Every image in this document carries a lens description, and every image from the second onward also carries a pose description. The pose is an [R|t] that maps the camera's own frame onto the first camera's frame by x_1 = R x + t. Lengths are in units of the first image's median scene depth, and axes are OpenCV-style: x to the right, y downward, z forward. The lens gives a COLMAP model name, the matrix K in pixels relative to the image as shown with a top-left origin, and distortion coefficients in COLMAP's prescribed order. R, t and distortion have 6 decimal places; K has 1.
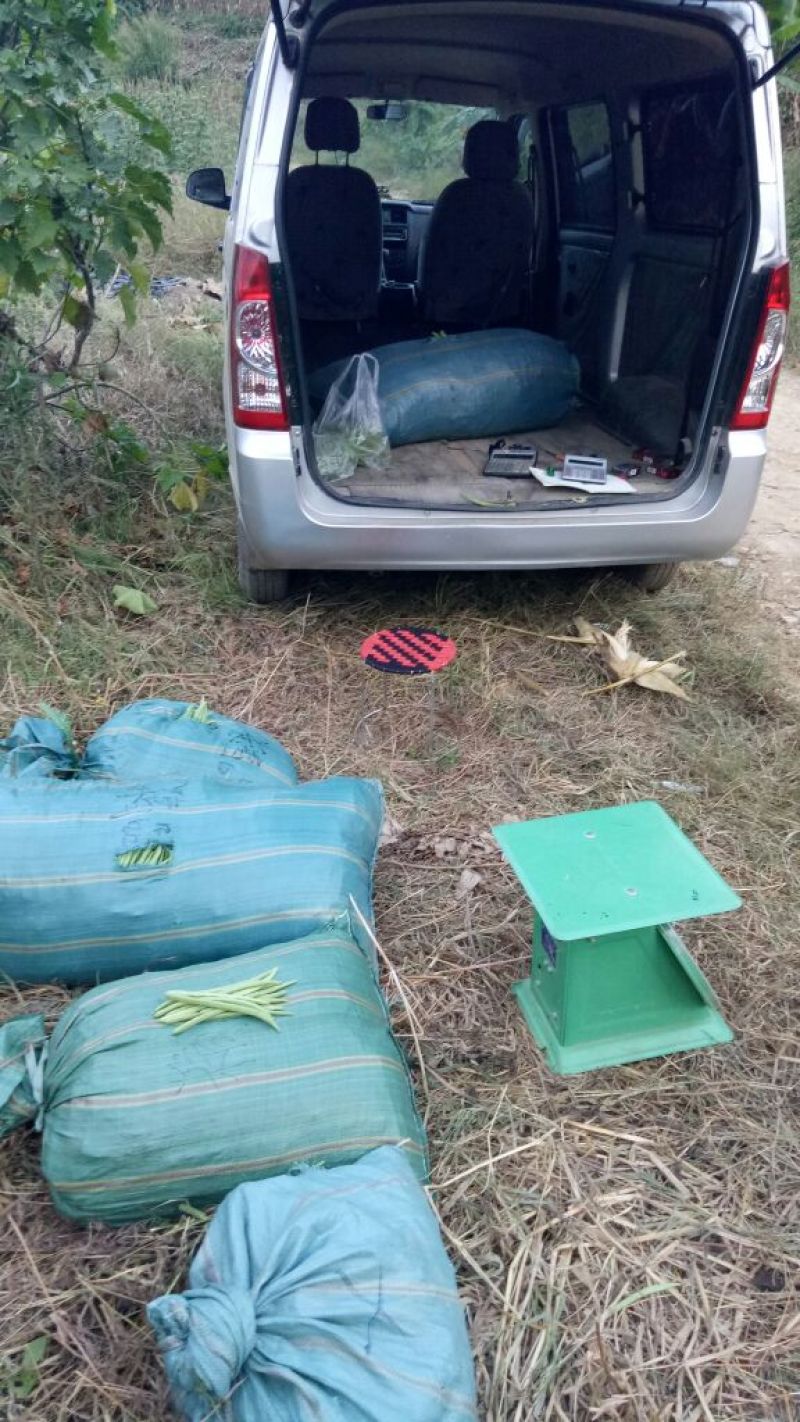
lens RADIAL K [[1049.3, 0, 426.8], [0, 1049.3, 710.8], [0, 0, 1]] dist [0.031105, -0.004424]
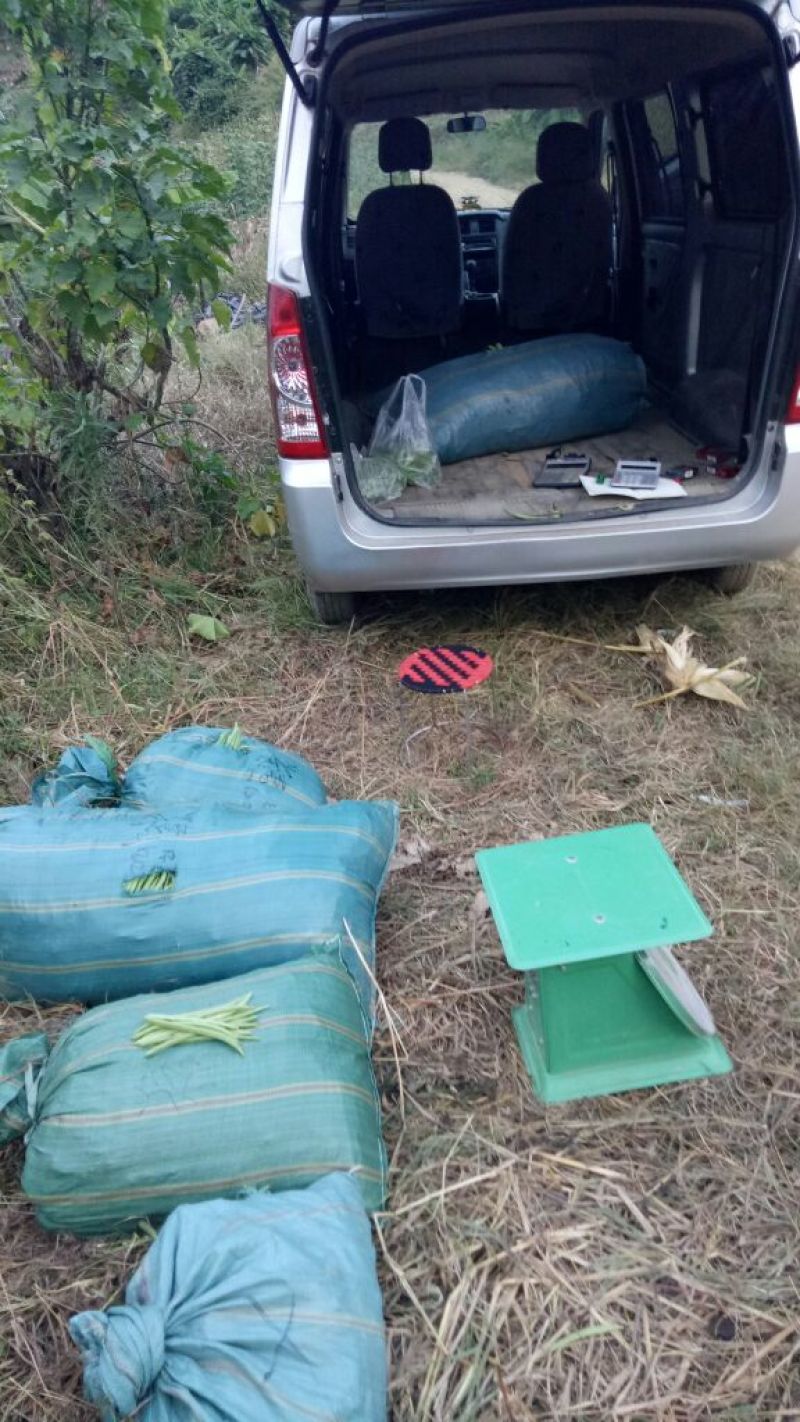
lens RADIAL K [[1049.3, 0, 426.8], [0, 1049.3, 710.8], [0, 0, 1]] dist [0.031105, -0.004424]
pose [[0.987008, -0.029696, -0.157904, 0.167026], [0.029563, 0.999558, -0.003188, -0.020261], [0.157929, -0.001521, 0.987449, 0.006194]]
